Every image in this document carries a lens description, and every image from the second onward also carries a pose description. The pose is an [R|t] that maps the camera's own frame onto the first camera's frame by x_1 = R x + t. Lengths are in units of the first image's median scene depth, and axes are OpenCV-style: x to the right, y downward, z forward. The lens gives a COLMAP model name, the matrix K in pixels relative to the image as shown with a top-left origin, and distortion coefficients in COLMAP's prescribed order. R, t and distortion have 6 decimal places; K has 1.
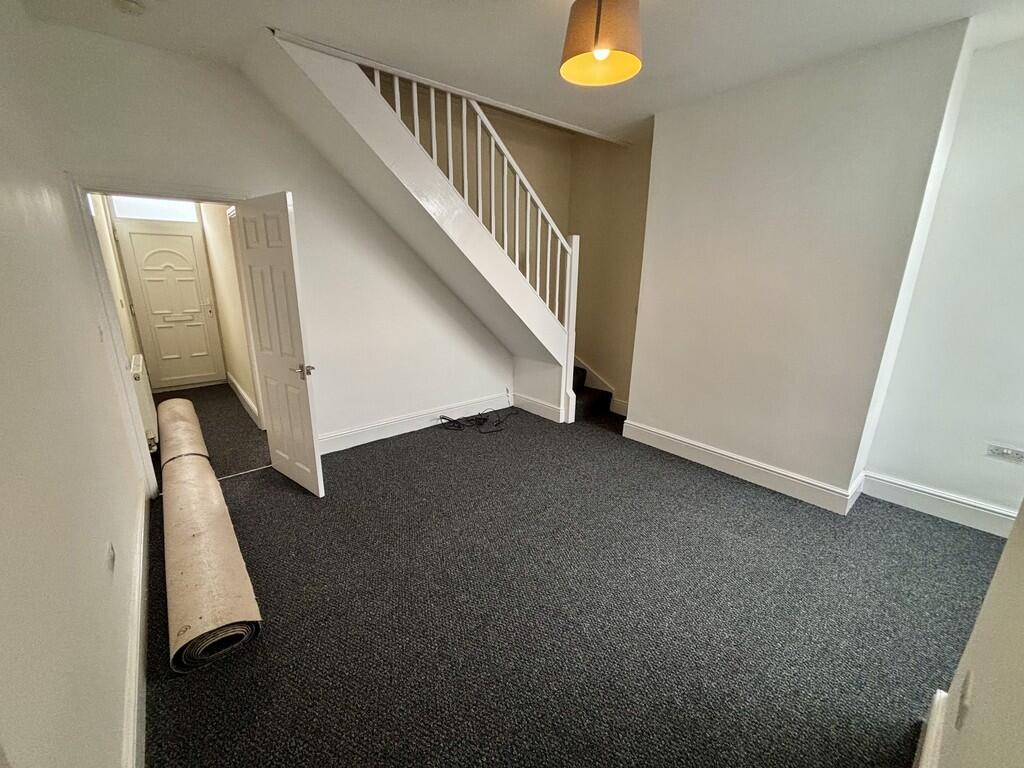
lens RADIAL K [[408.1, 0, 506.7], [0, 408.1, 381.6], [0, 0, 1]] dist [0.000351, 0.000031]
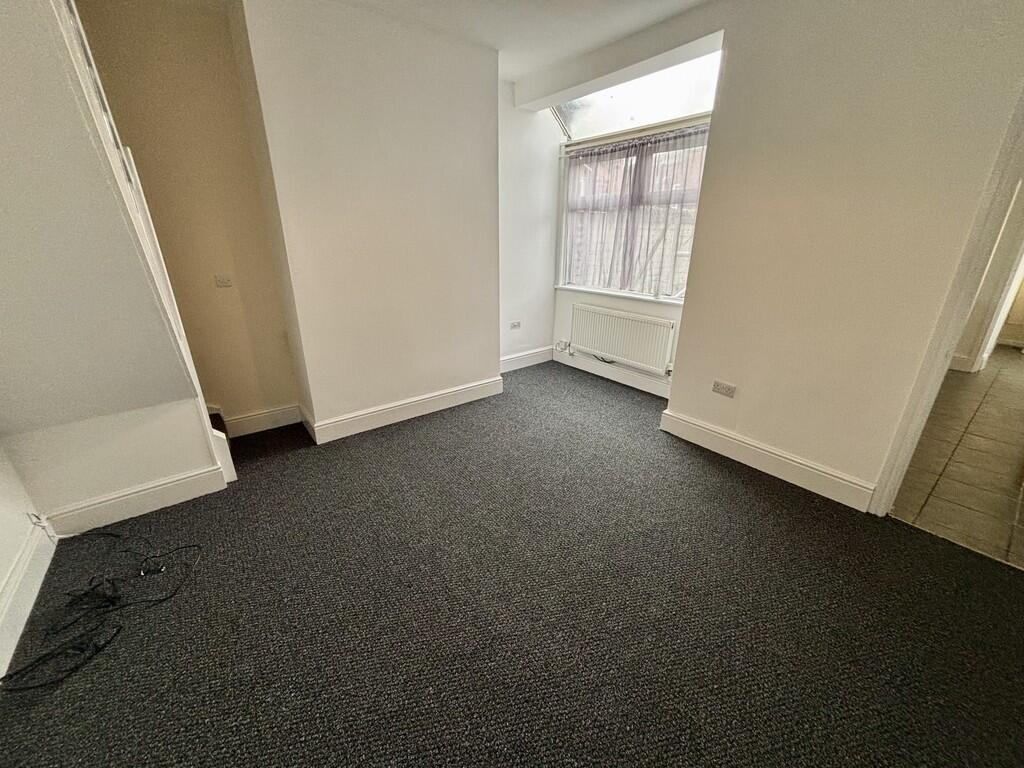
lens RADIAL K [[408.1, 0, 506.7], [0, 408.1, 381.6], [0, 0, 1]] dist [0.000351, 0.000031]
pose [[0.041366, -0.357062, 0.933164, -0.379521], [0.265097, 0.904412, 0.334308, -0.138670], [-0.963334, 0.233550, 0.132068, 0.542027]]
